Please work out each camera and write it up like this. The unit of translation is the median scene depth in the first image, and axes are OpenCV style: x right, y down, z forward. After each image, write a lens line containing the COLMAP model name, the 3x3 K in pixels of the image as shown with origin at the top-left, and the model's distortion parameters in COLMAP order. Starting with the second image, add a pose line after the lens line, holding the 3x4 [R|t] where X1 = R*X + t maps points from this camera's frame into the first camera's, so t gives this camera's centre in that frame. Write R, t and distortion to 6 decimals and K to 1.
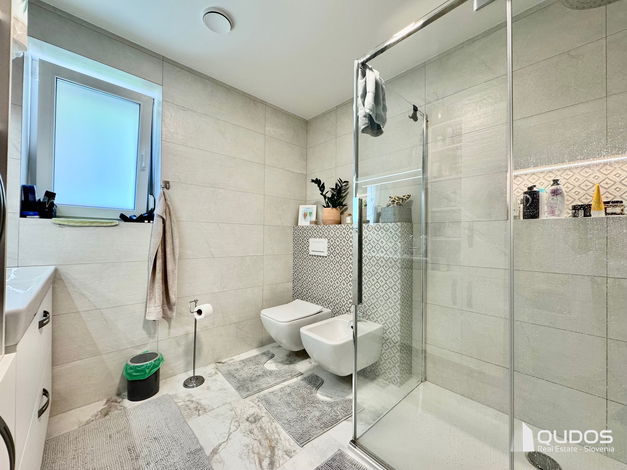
lens RADIAL K [[249.4, 0, 312.3], [0, 249.4, 234.7], [0, 0, 1]] dist [-0.000063, -0.000008]
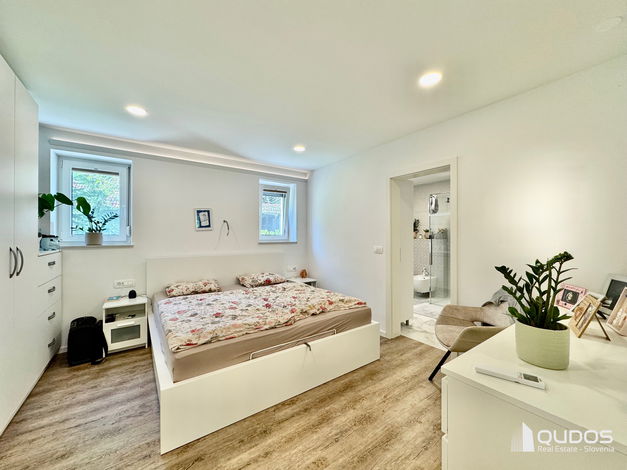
lens RADIAL K [[249.4, 0, 315.3], [0, 249.4, 236.9], [0, 0, 1]] dist [-0.000063, -0.000008]
pose [[0.992422, -0.012945, -0.122193, -0.641803], [0.012602, 0.999914, -0.003580, -0.070985], [0.122229, 0.002013, 0.992500, -1.722368]]
